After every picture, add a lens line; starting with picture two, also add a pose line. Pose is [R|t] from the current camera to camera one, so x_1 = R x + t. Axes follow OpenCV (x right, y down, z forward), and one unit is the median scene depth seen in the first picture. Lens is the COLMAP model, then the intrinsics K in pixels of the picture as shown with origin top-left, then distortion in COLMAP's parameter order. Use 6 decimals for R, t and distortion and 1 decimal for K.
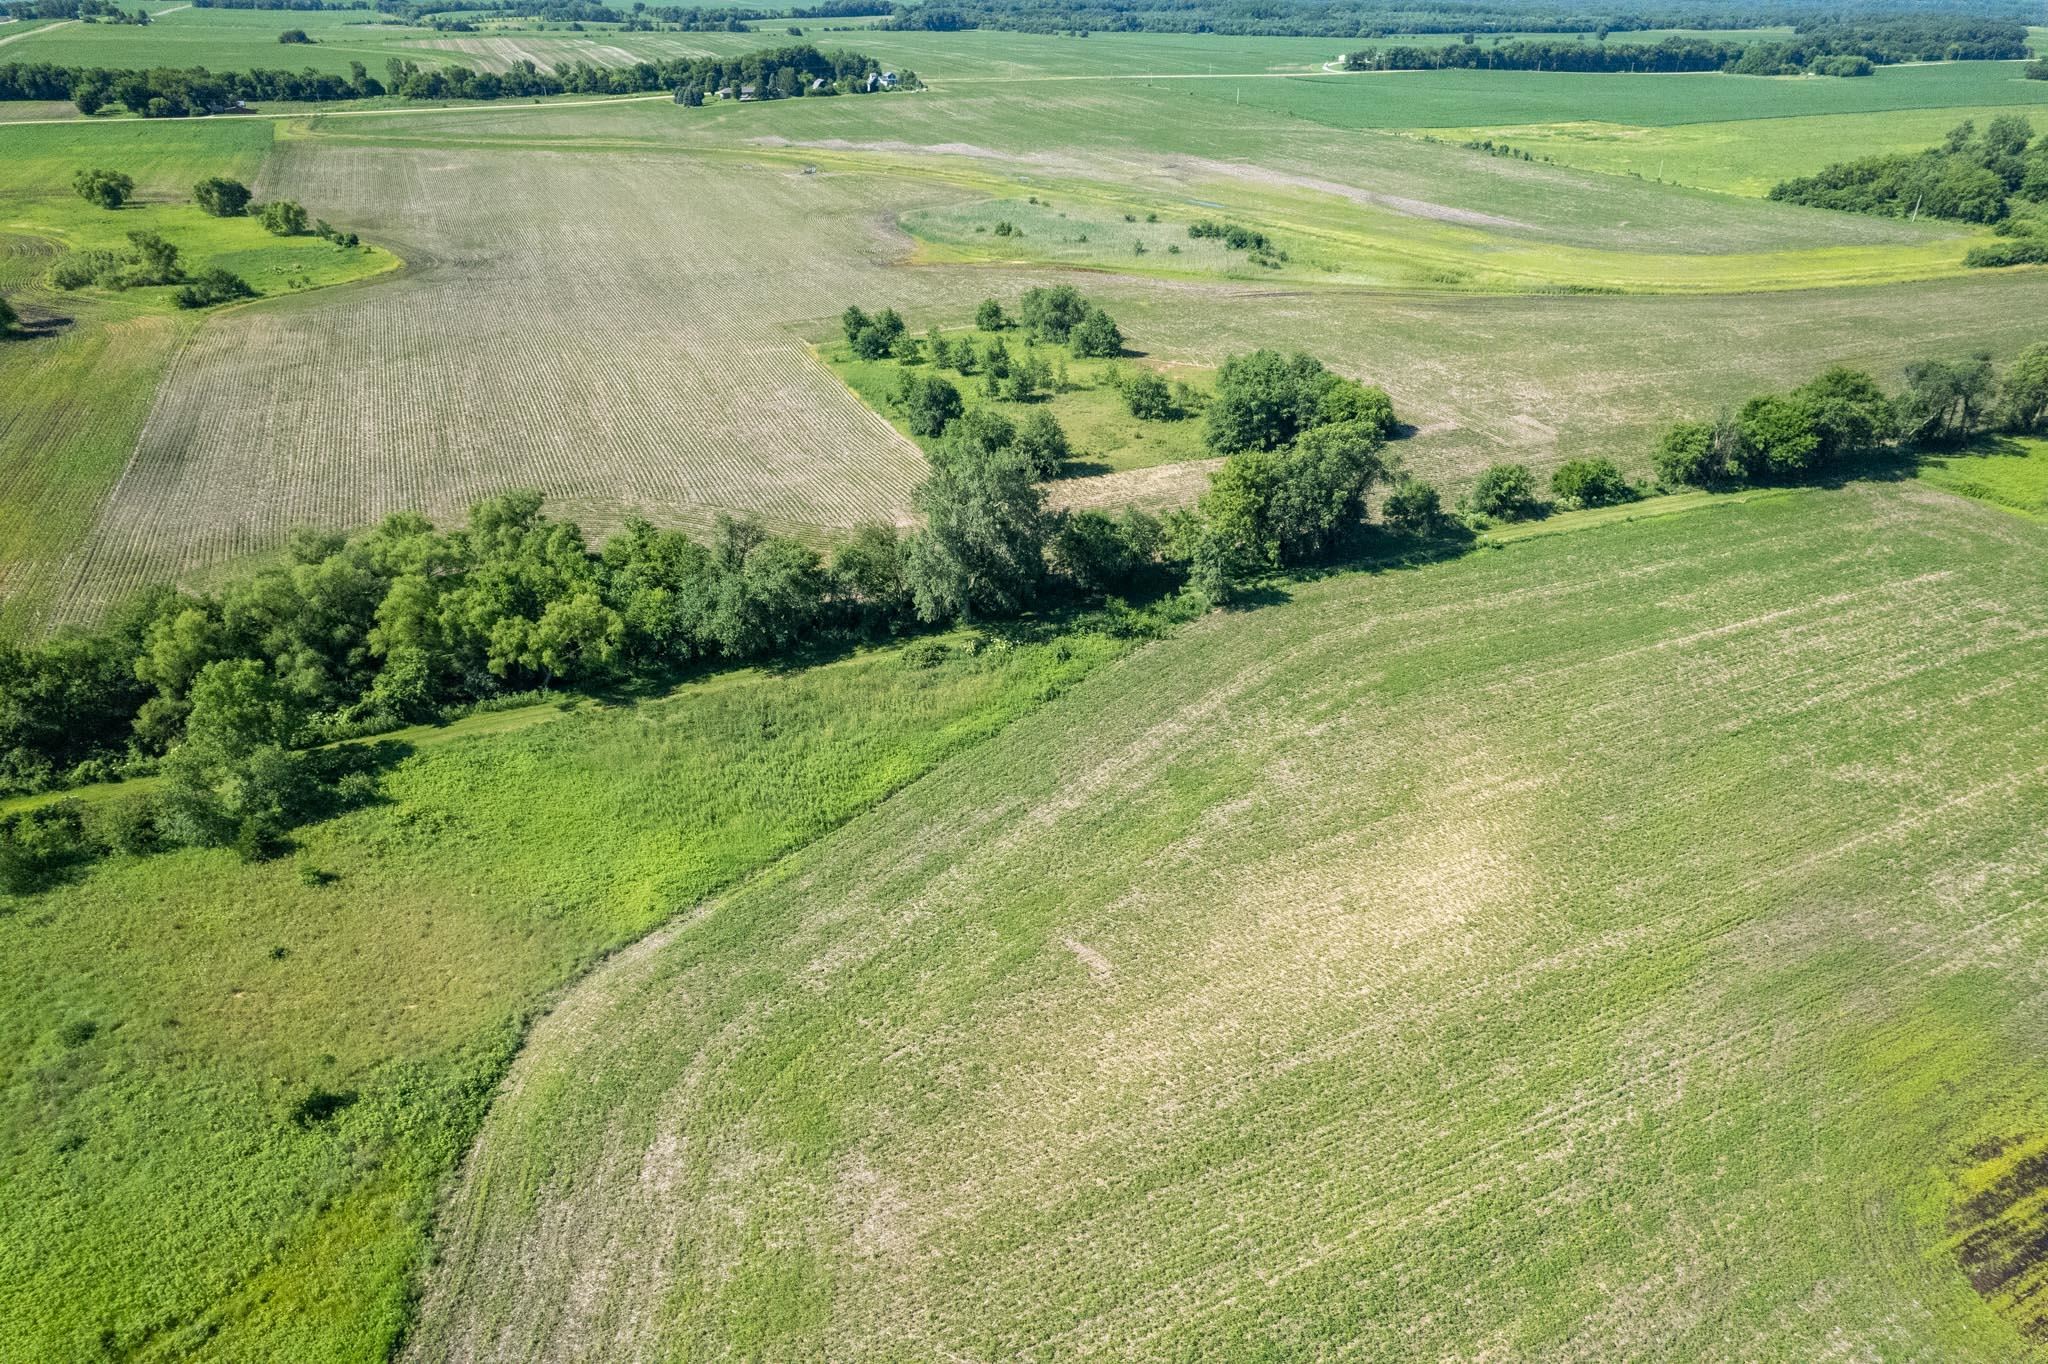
lens RADIAL K [[1314.2, 0, 1033.7], [0, 1314.2, 696.6], [0, 0, 1]] dist [-0.075985, 0.070204]
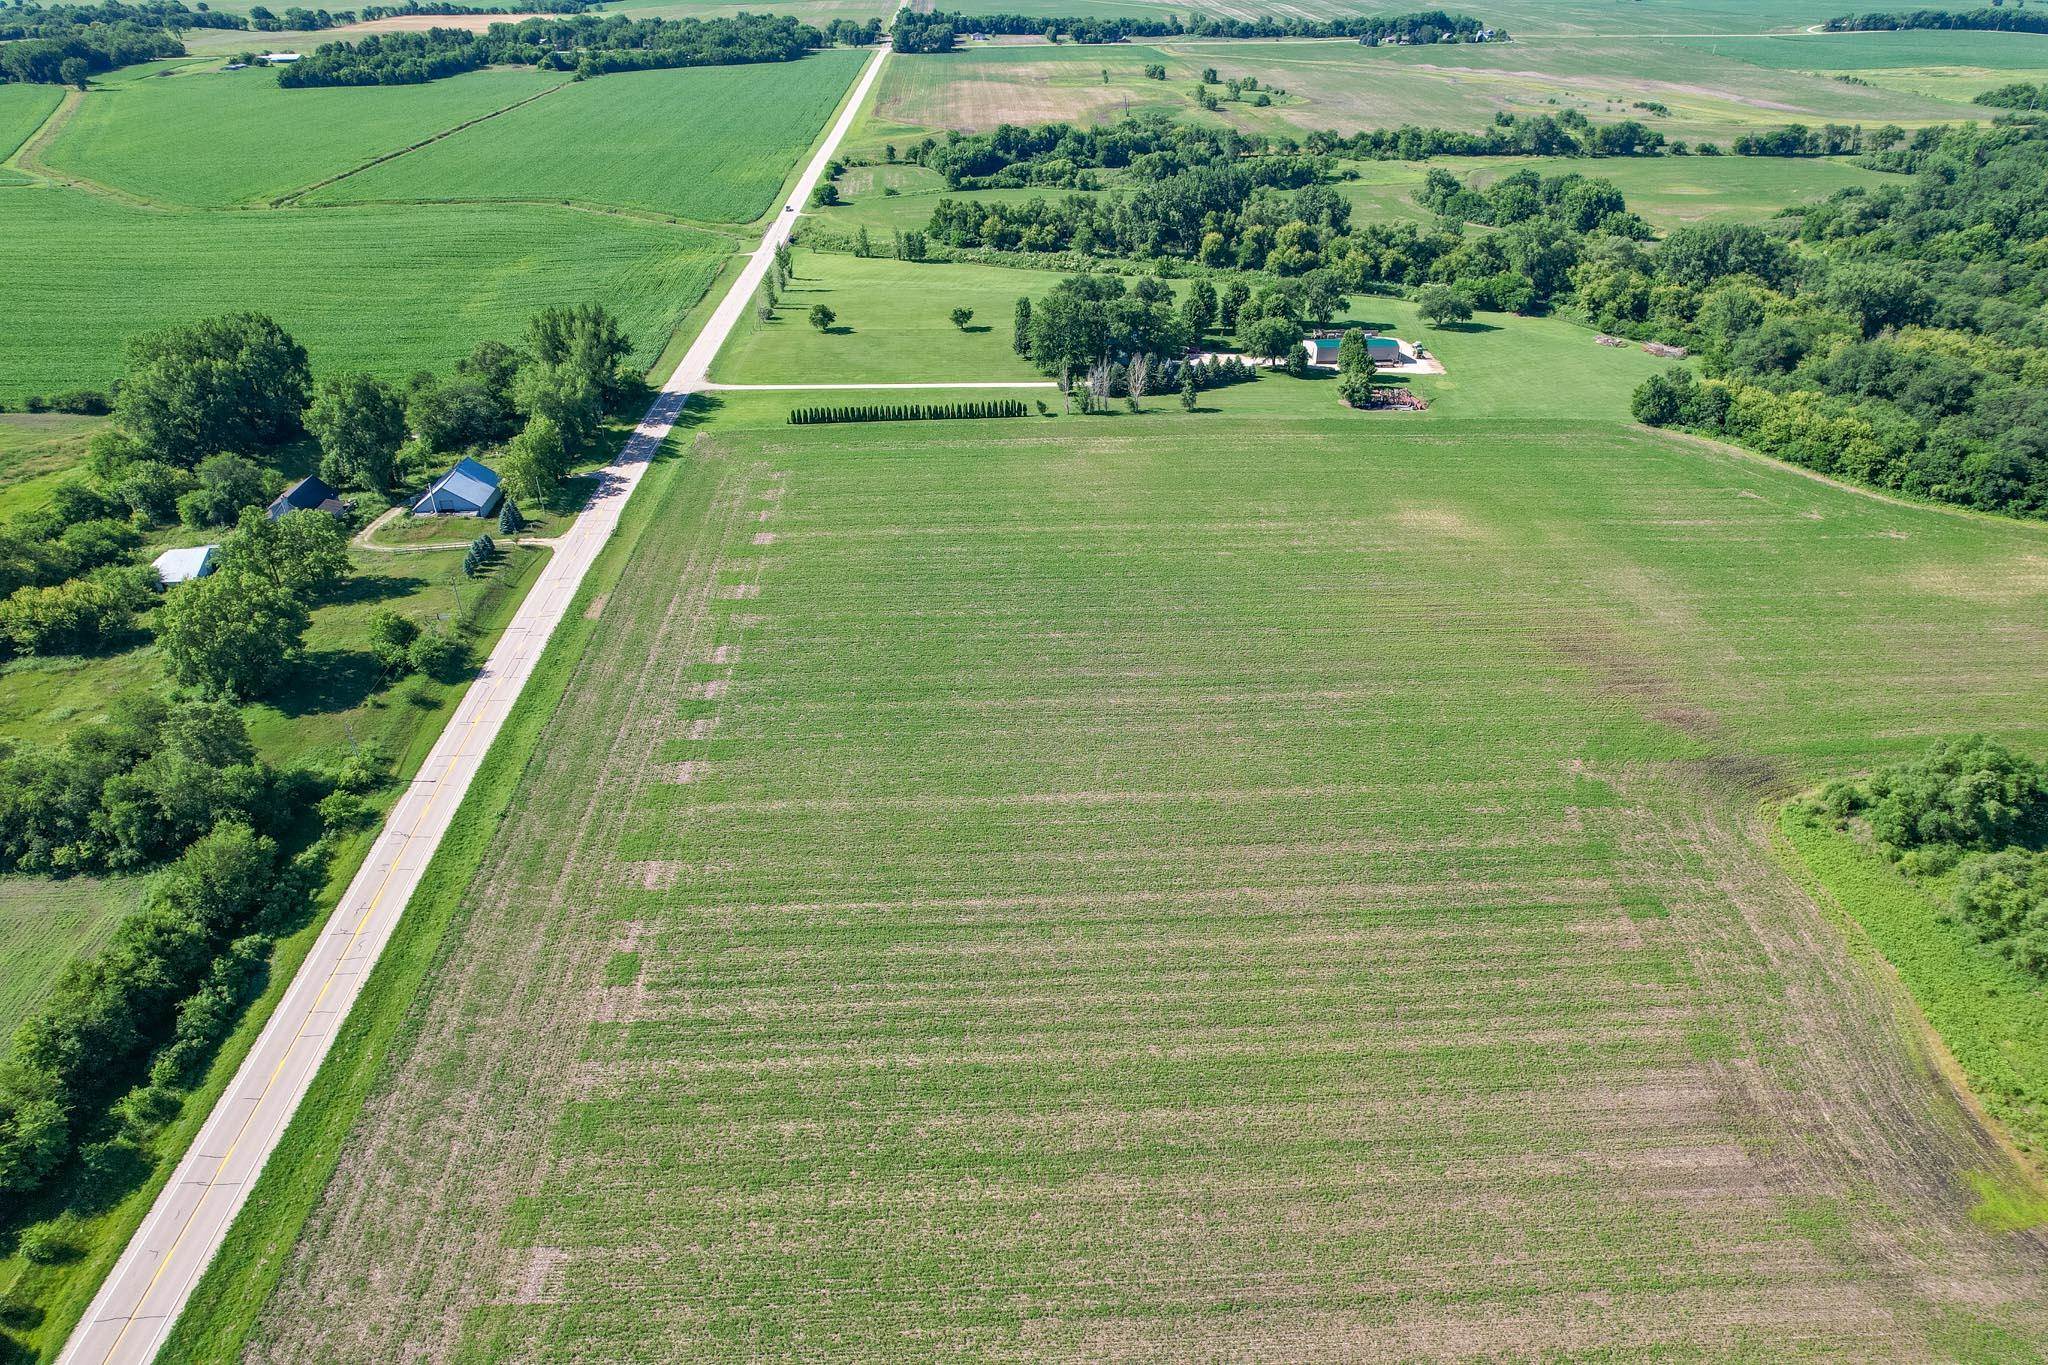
lens RADIAL K [[1317.3, 0, 1034.1], [0, 1317.3, 695.3], [0, 0, 1]] dist [-0.083046, 0.081290]
pose [[0.932121, 0.178631, -0.315027, 0.015596], [-0.168107, 0.983910, 0.060504, 0.347383], [0.320766, -0.003439, 0.947152, -0.740608]]
